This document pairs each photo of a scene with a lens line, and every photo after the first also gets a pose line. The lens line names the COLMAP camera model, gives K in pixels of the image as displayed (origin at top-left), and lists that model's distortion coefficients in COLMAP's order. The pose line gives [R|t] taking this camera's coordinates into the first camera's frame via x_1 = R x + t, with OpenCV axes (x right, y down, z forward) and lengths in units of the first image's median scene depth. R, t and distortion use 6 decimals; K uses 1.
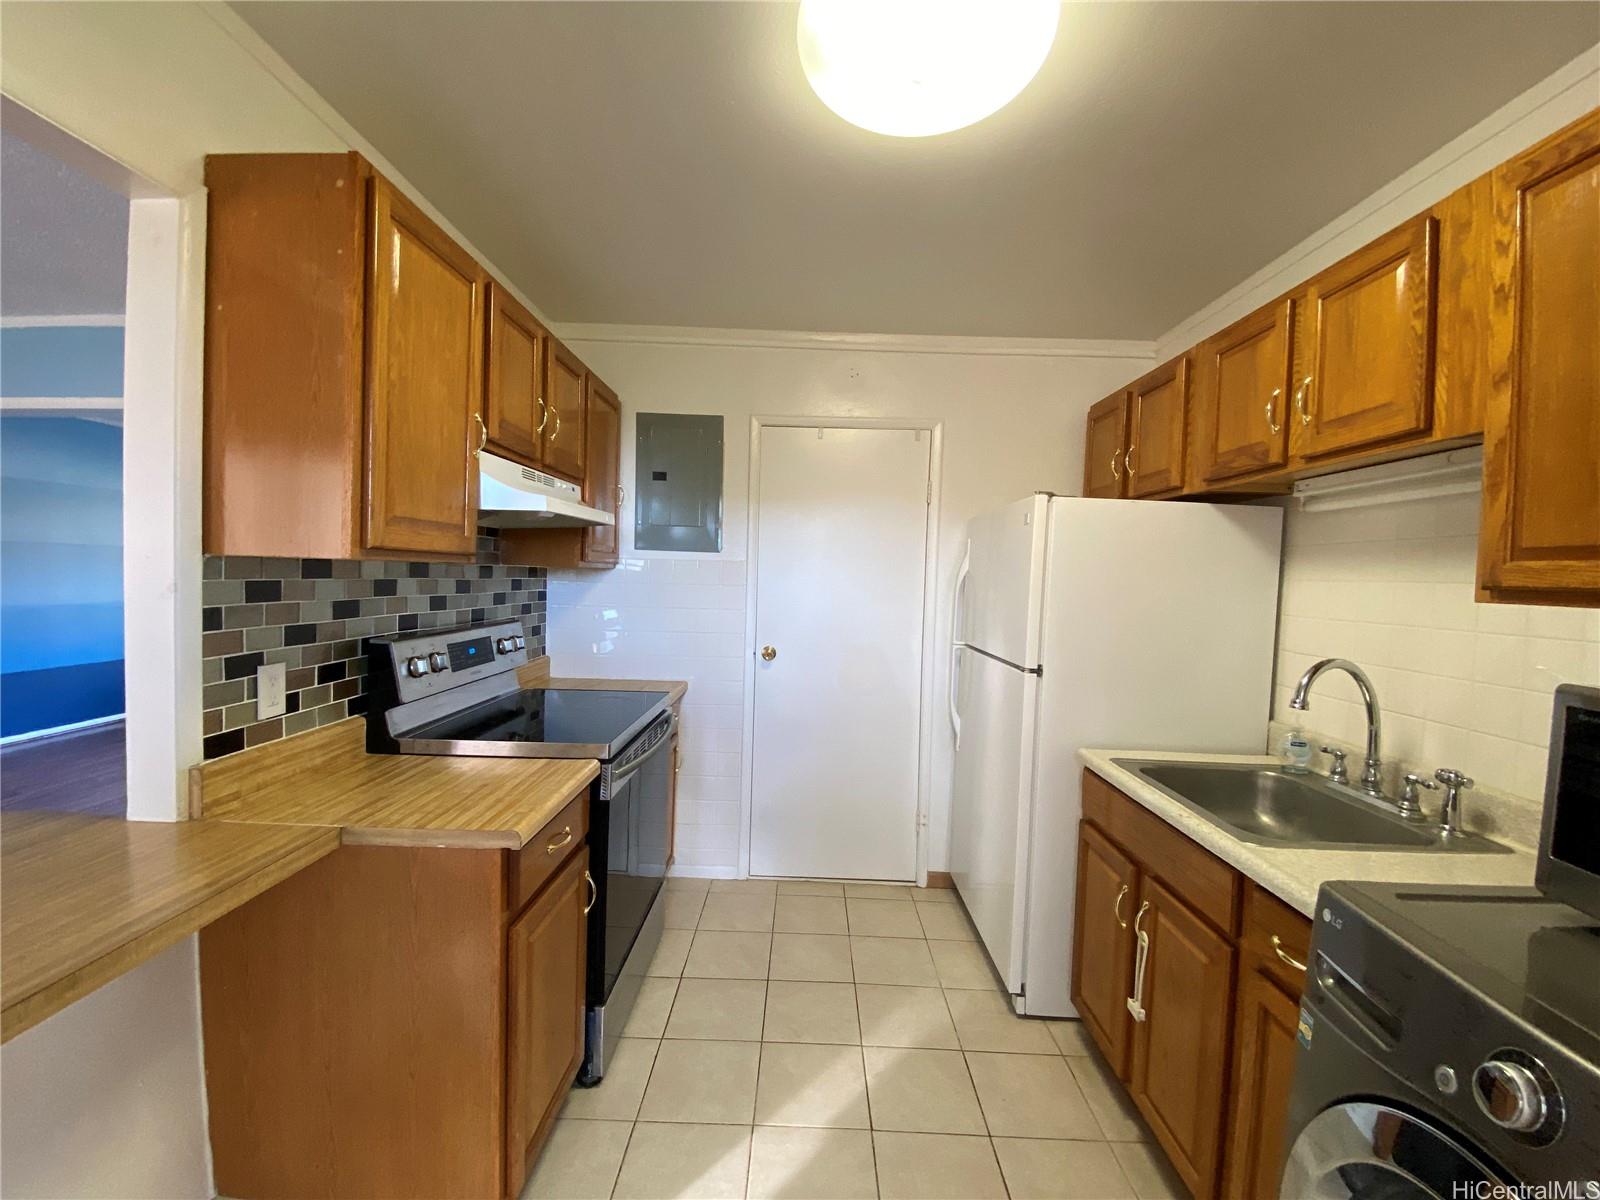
lens RADIAL K [[641.4, 0, 800.0], [0, 641.4, 600.0], [0, 0, 1]] dist [0.001090, -0.014643]
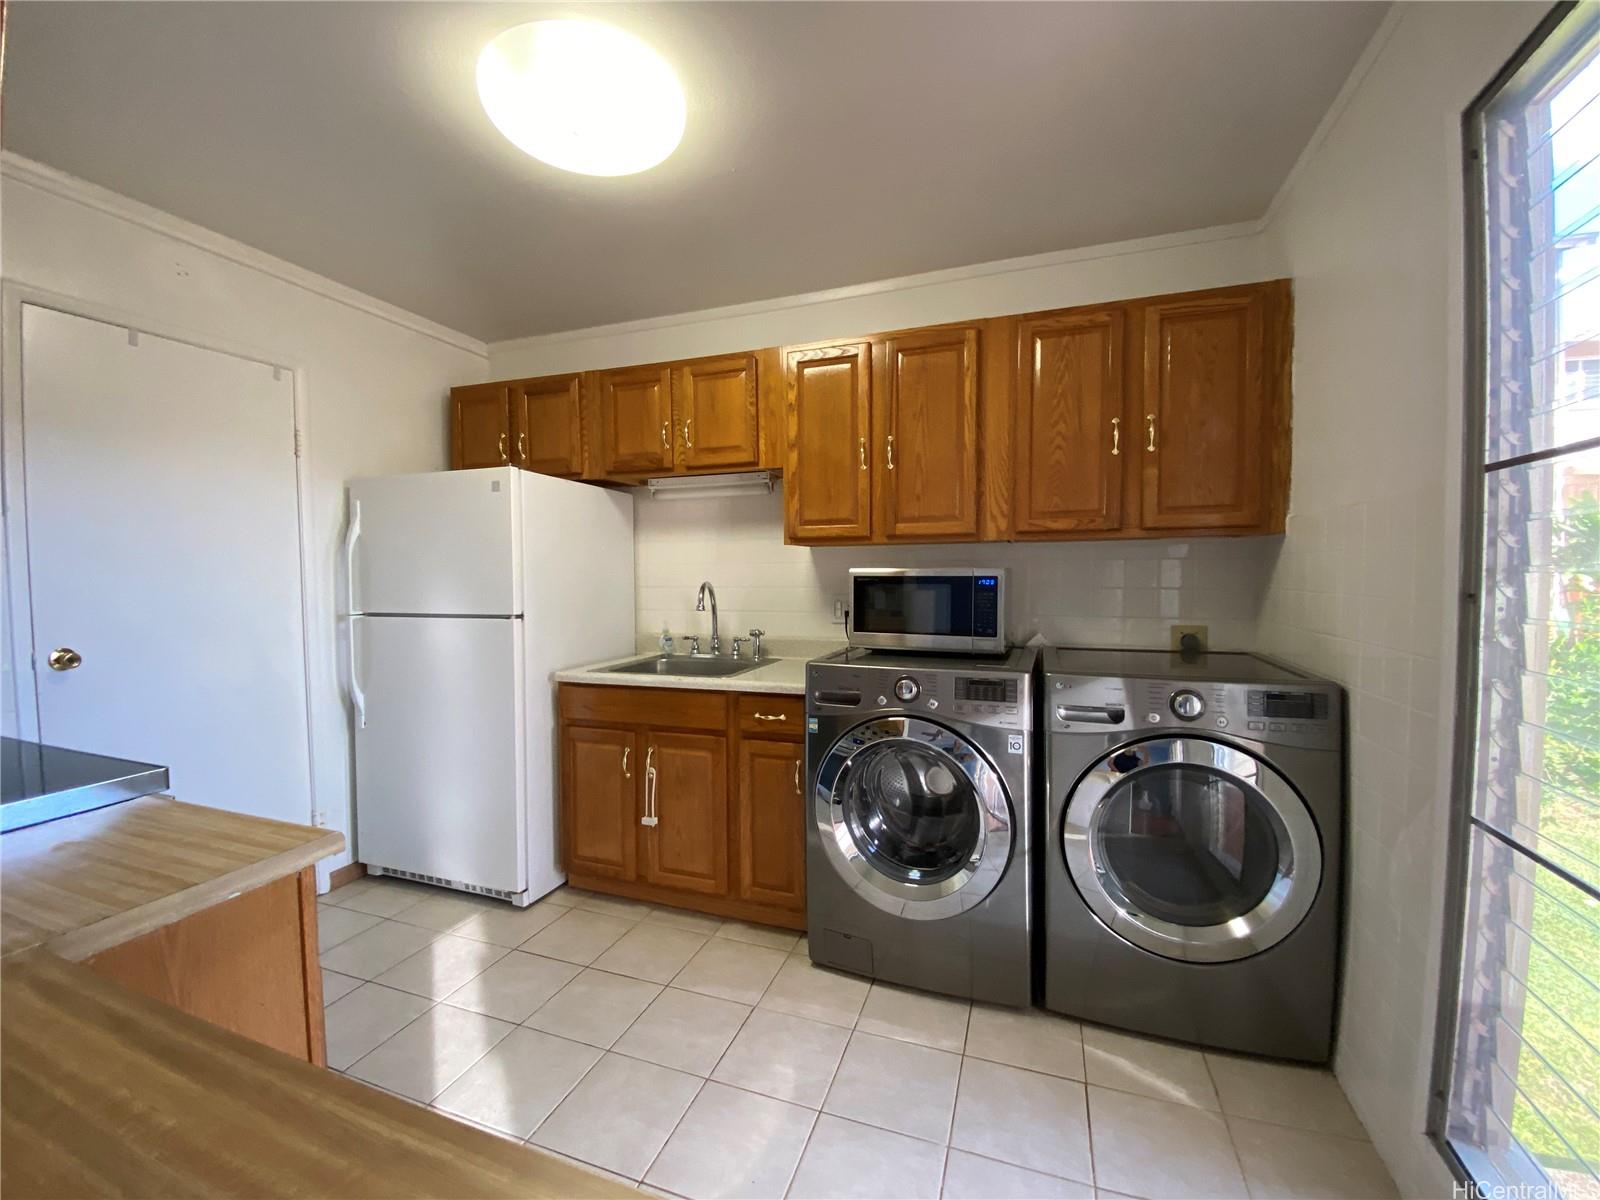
lens RADIAL K [[641.4, 0, 800.0], [0, 641.4, 600.0], [0, 0, 1]] dist [0.001090, -0.014643]
pose [[0.331716, -0.076978, 0.940233, -0.684808], [0.052686, 0.996621, 0.063007, 0.038346], [-0.941907, 0.028636, 0.334651, 0.127511]]
